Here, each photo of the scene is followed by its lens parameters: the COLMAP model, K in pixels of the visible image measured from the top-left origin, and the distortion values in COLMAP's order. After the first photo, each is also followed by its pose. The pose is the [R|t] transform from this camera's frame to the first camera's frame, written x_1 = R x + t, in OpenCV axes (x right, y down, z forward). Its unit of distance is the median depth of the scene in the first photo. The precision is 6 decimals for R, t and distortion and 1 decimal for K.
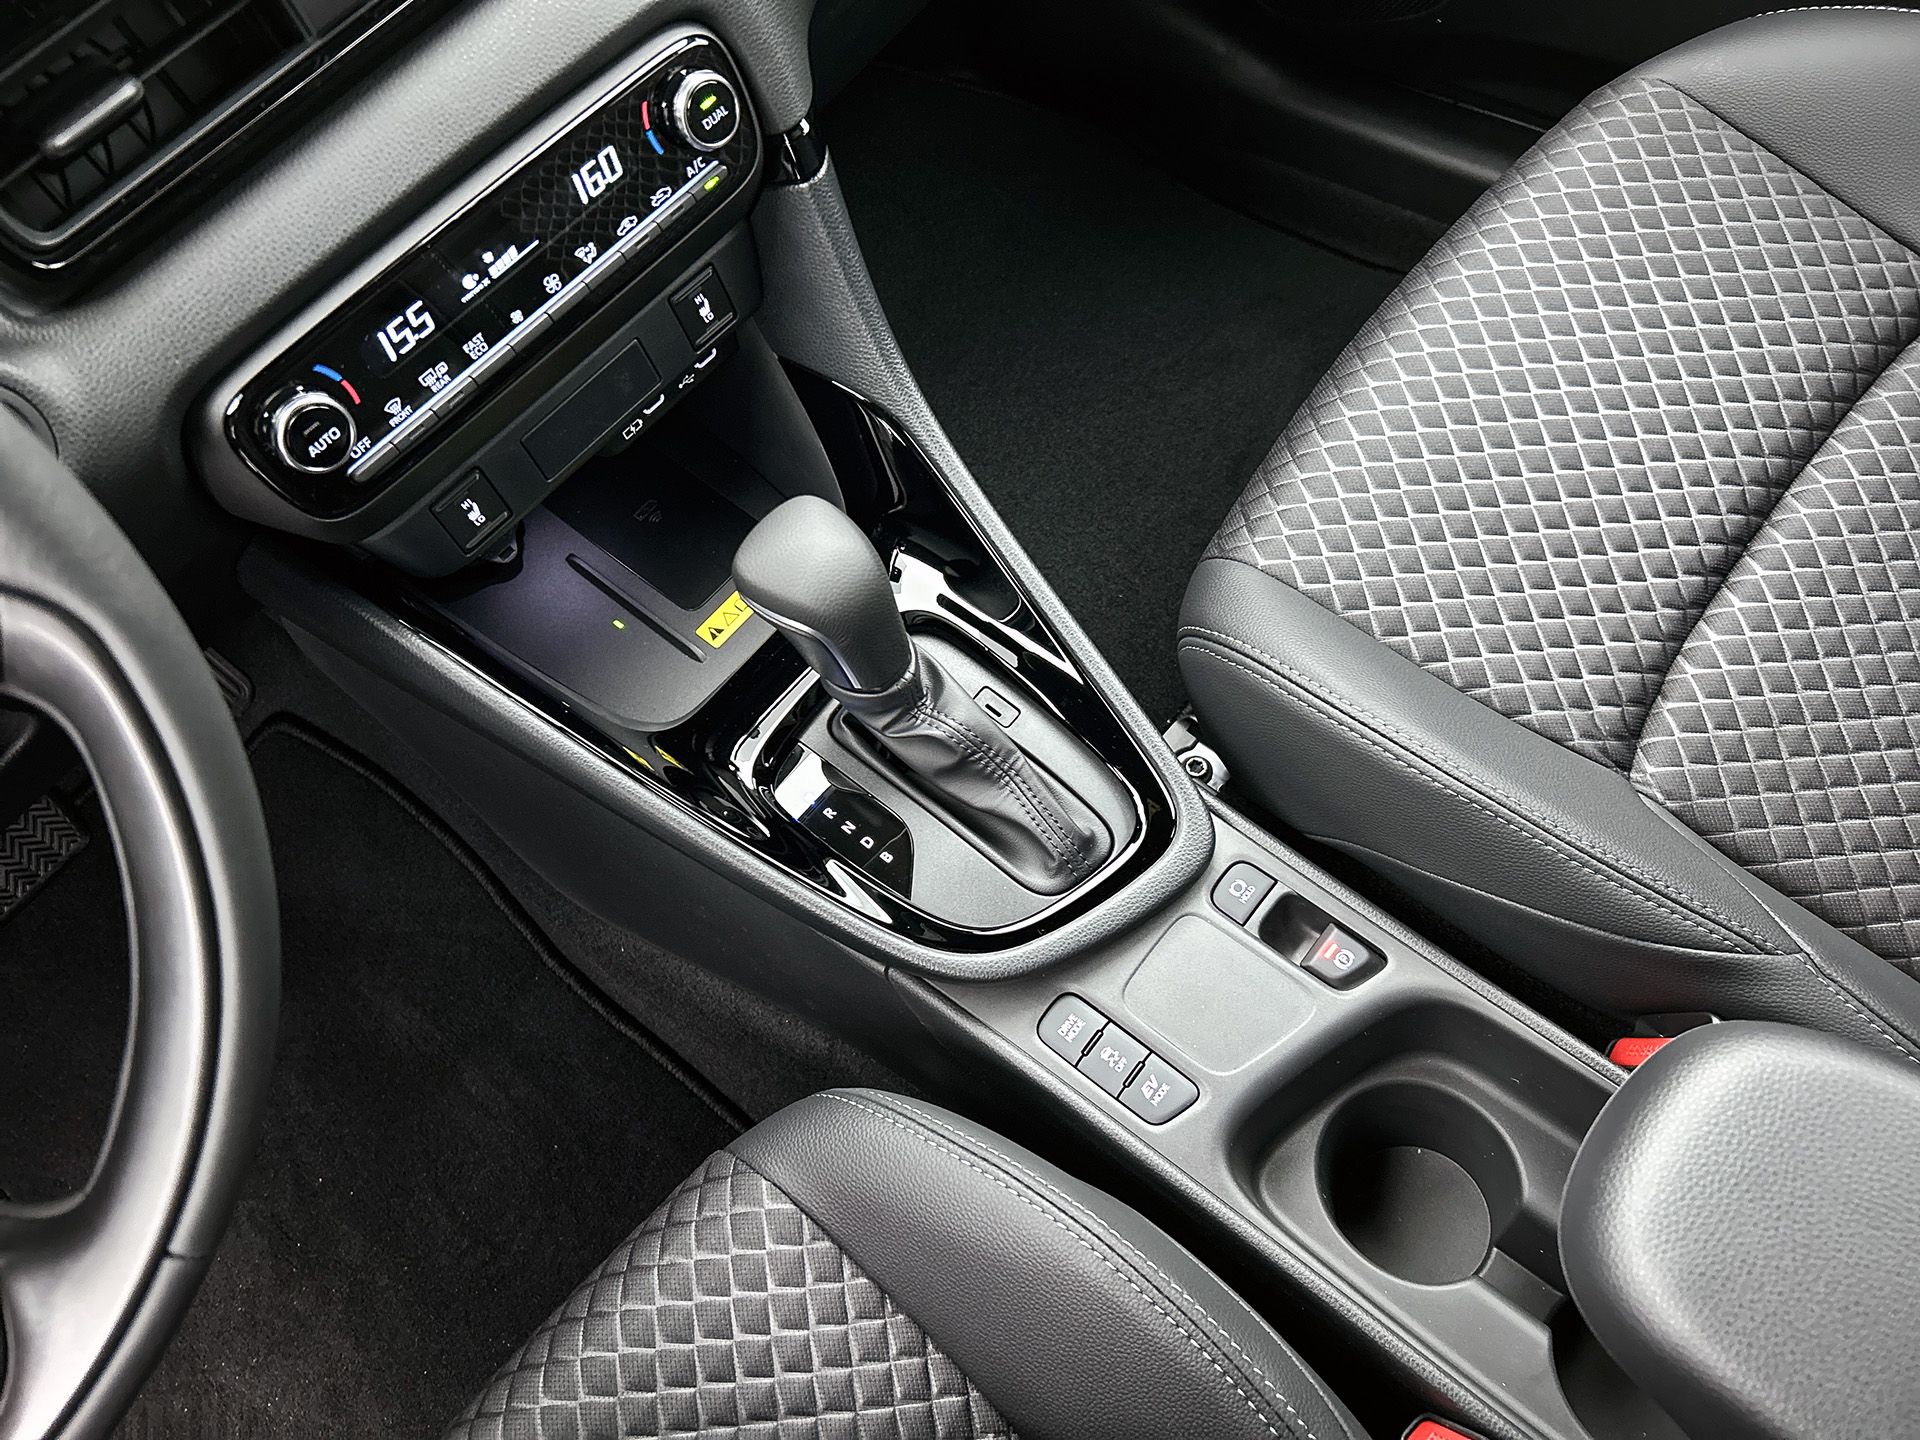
lens RADIAL K [[1442.7, 0, 953.5], [0, 1442.7, 716.3], [0, 0, 1]] dist [0.063698, -0.091133]
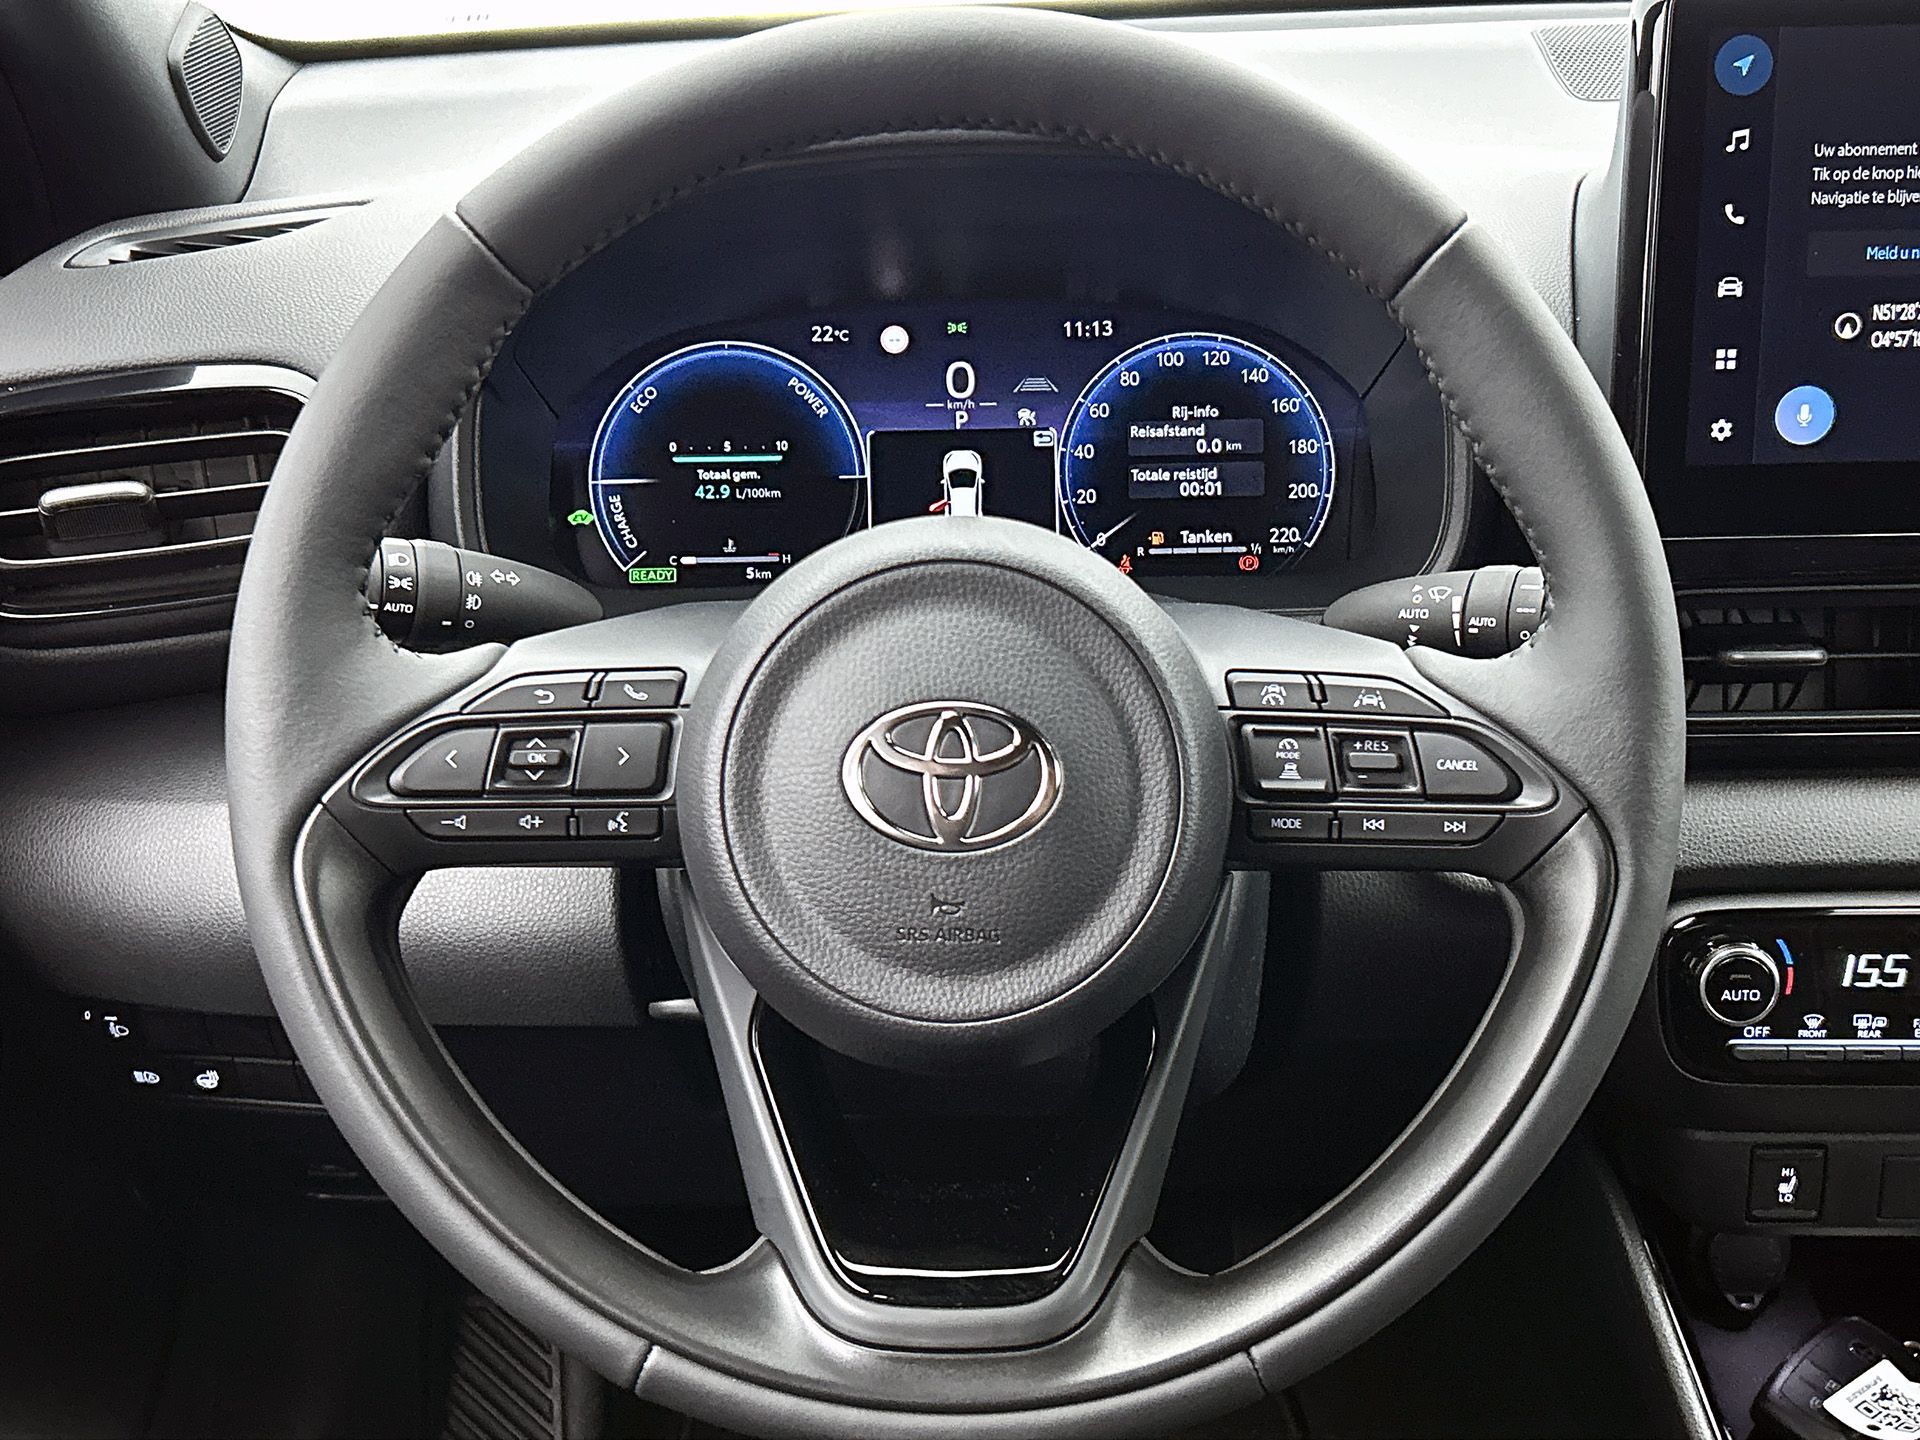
lens RADIAL K [[2352.9, 0, 978.1], [0, 2352.9, 721.2], [0, 0, 1]] dist [0.075088, 0.000000]
pose [[0.651854, 0.431380, -0.623697, 0.131246], [-0.700074, 0.658471, -0.276247, 0.443077], [0.291519, 0.616707, 0.731225, -0.379516]]
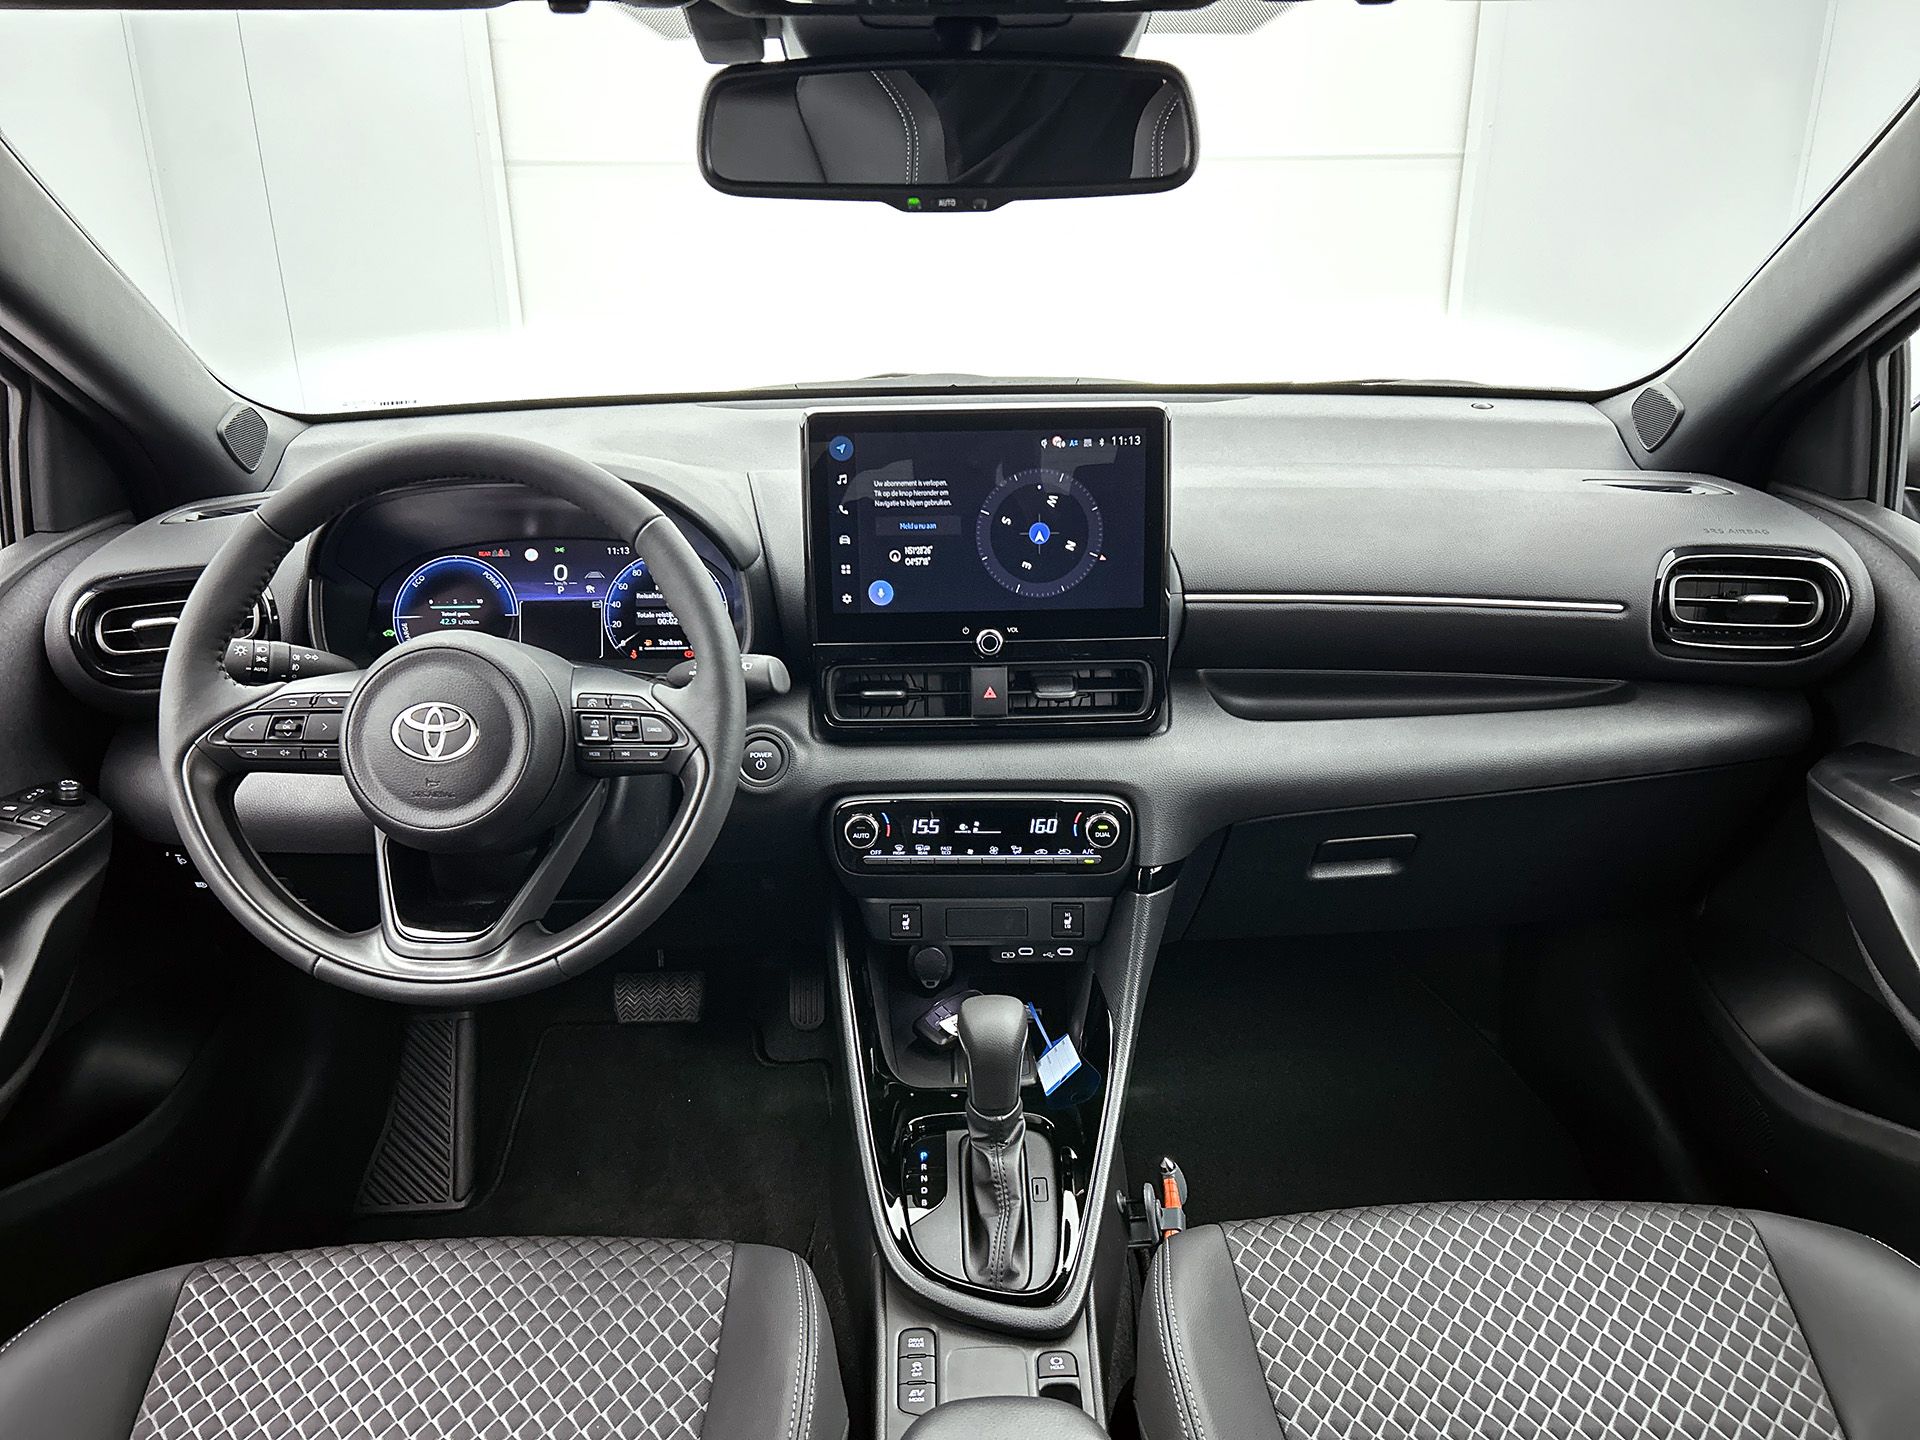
lens RADIAL K [[1442.7, 0, 990.2], [0, 1442.7, 726.0], [0, 0, 1]] dist [0.063698, -0.091133]
pose [[0.664606, 0.414995, -0.621352, 0.957731], [-0.694357, 0.650177, -0.308446, 0.238061], [0.275985, 0.636435, 0.720266, -0.634129]]
